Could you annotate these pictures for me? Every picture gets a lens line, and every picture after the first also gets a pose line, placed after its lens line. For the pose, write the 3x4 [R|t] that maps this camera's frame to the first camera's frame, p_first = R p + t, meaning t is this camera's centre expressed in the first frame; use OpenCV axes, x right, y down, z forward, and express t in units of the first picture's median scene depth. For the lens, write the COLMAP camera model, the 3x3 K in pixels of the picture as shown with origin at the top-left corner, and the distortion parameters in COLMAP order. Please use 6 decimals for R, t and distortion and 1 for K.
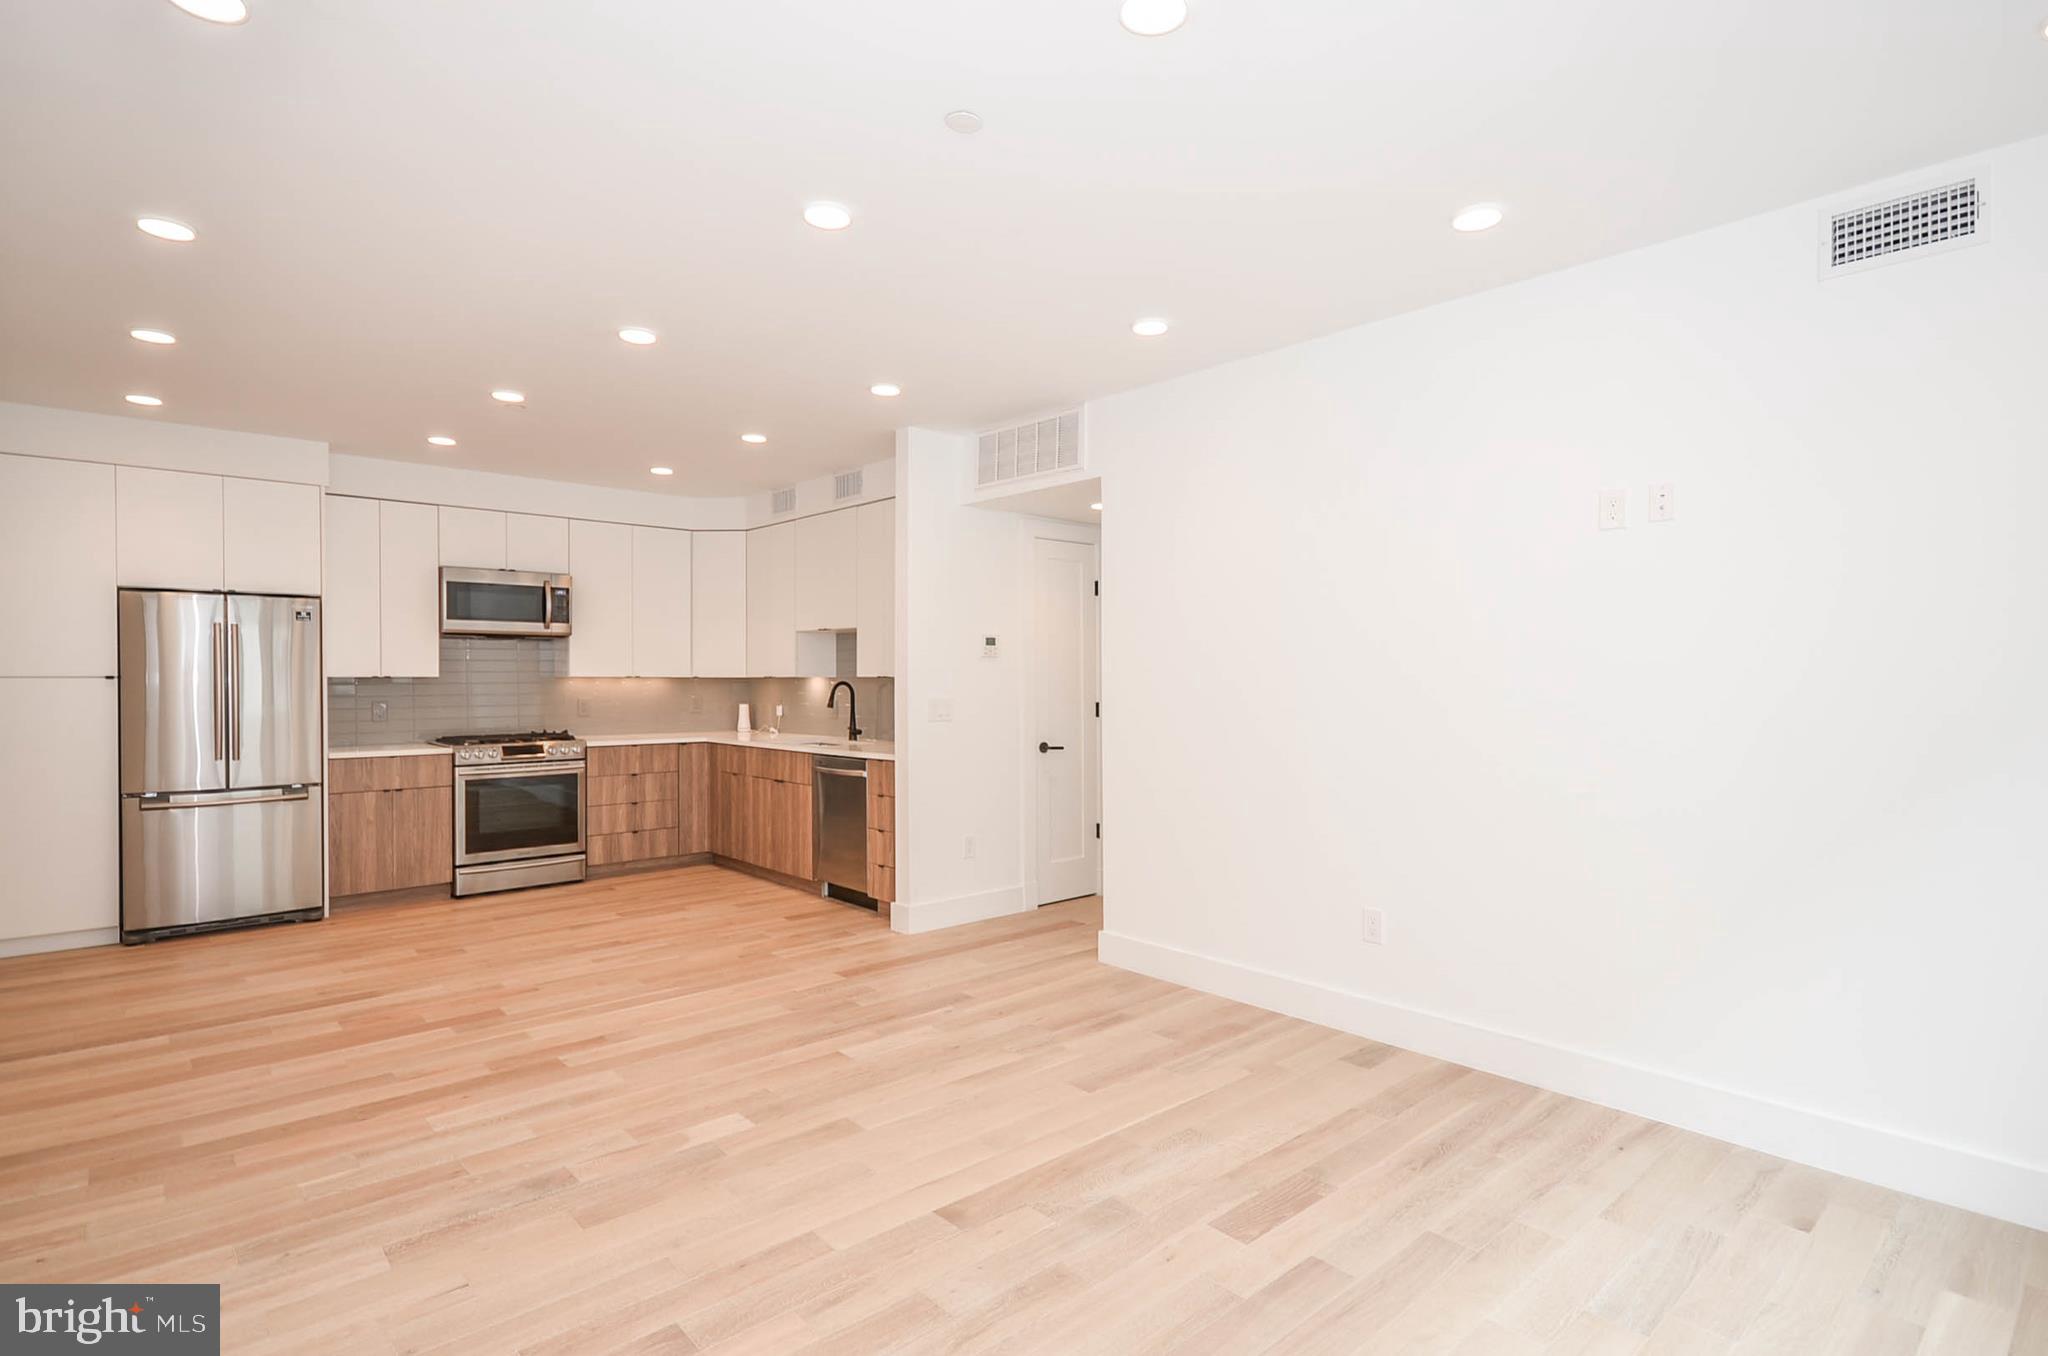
lens RADIAL K [[1029.2, 0, 1052.2], [0, 1029.2, 681.4], [0, 0, 1]] dist [0.006375, 0.002309]
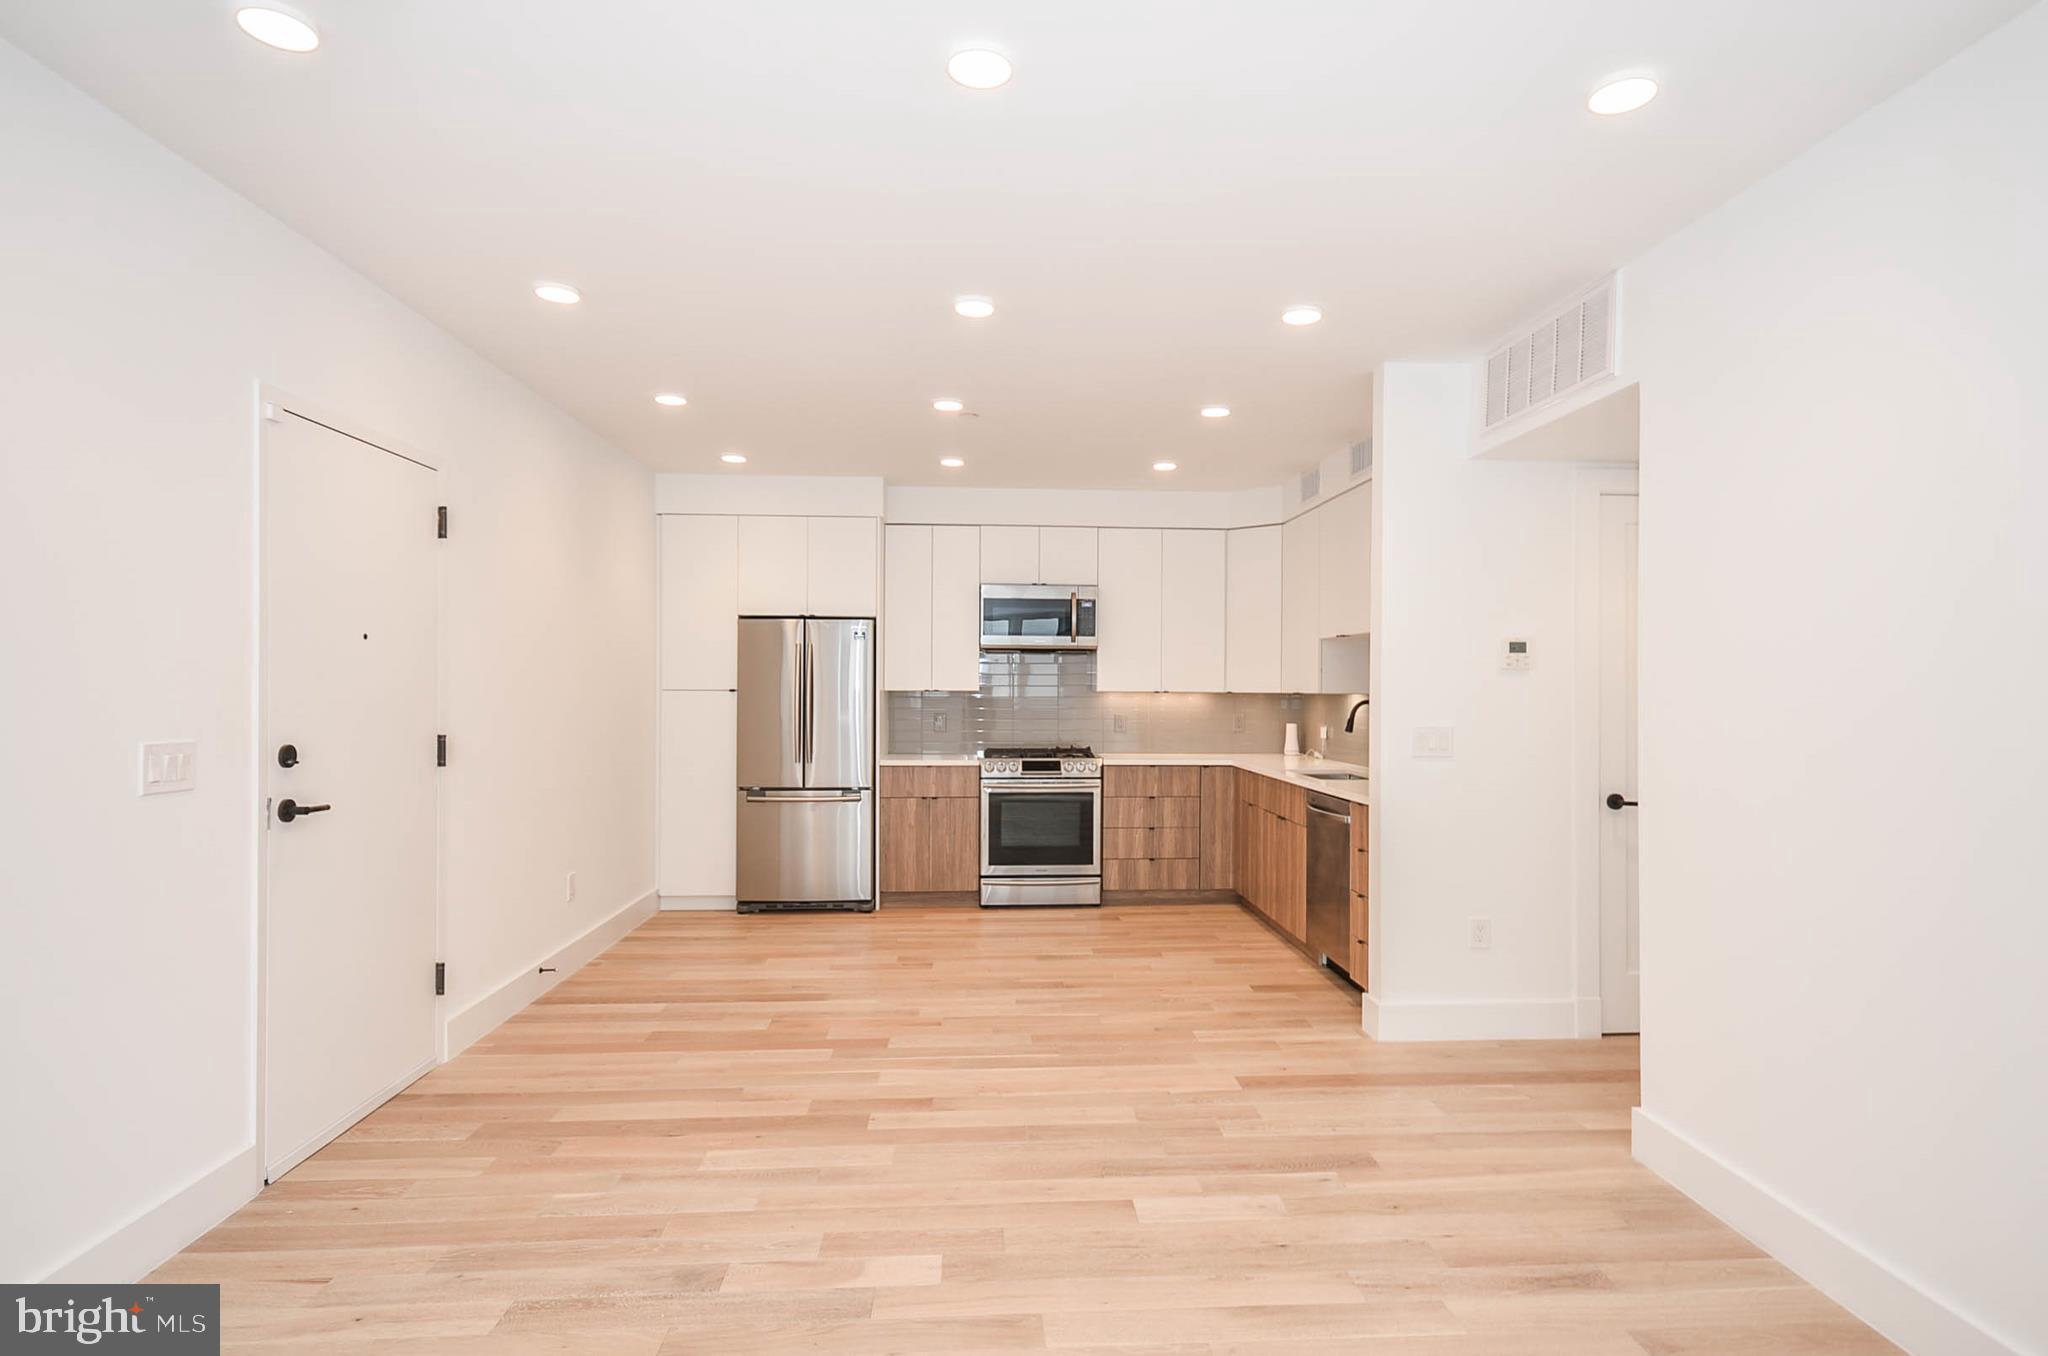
lens RADIAL K [[1068.5, 0, 1046.9], [0, 1068.5, 681.2], [0, 0, 1]] dist [0.009948, 0.001264]
pose [[0.780119, 0.000941, -0.625630, 0.169936], [-0.007485, 0.999941, -0.007830, -0.008099], [0.625586, 0.010791, 0.780080, 0.259316]]
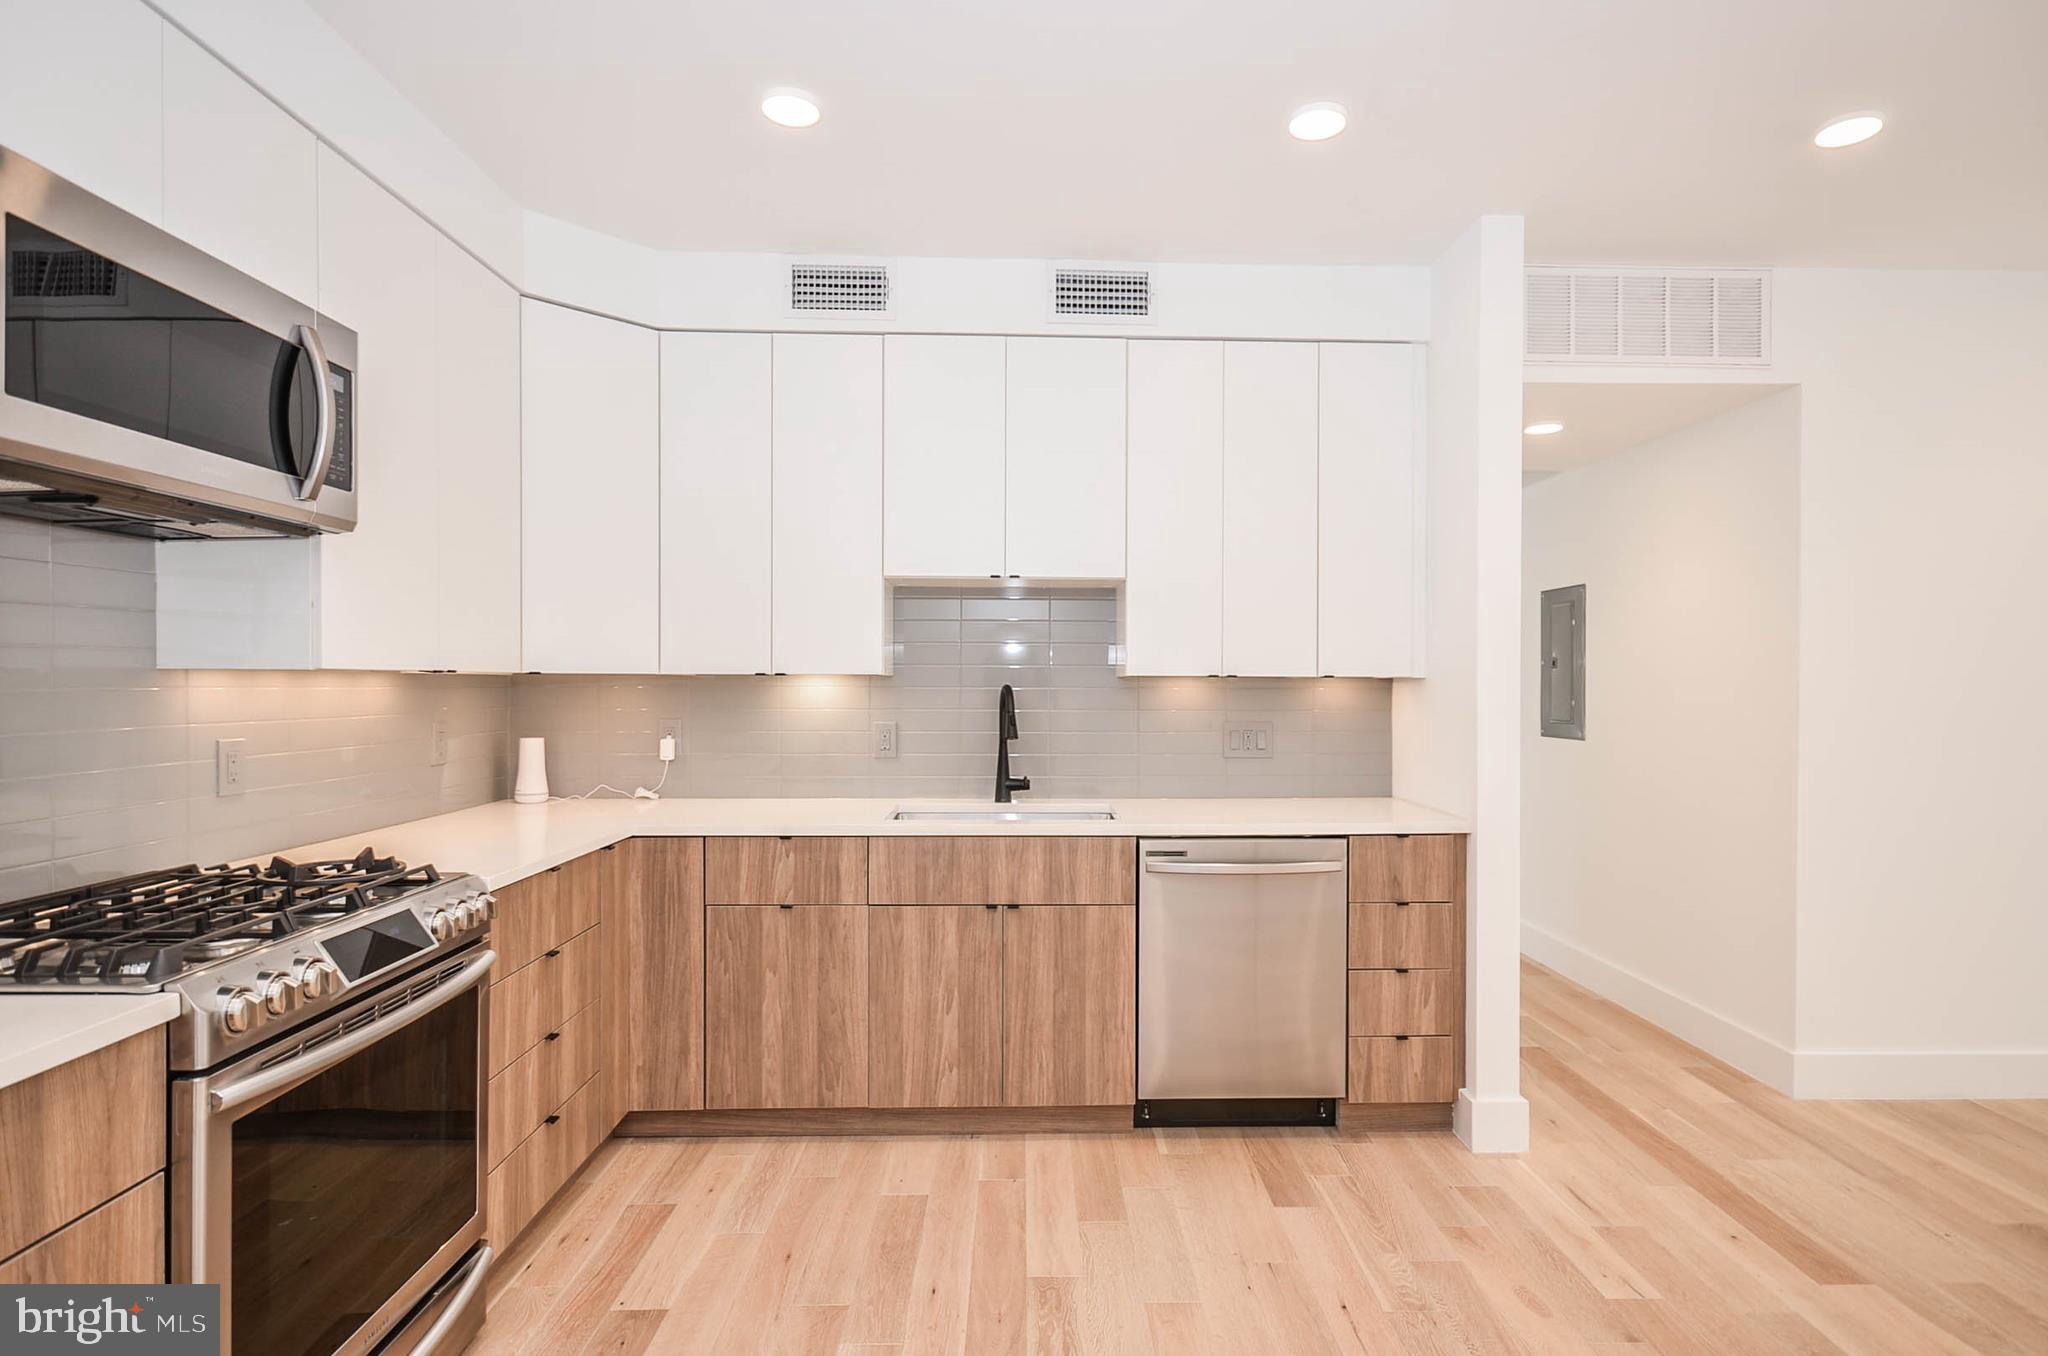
lens RADIAL K [[1068.5, 0, 1038.4], [0, 1068.5, 688.8], [0, 0, 1]] dist [0.009948, 0.001264]
pose [[0.656070, 0.003997, 0.754689, -0.785195], [0.000542, 0.999983, -0.005768, 0.006556], [-0.754700, 0.004194, 0.656057, 0.883508]]
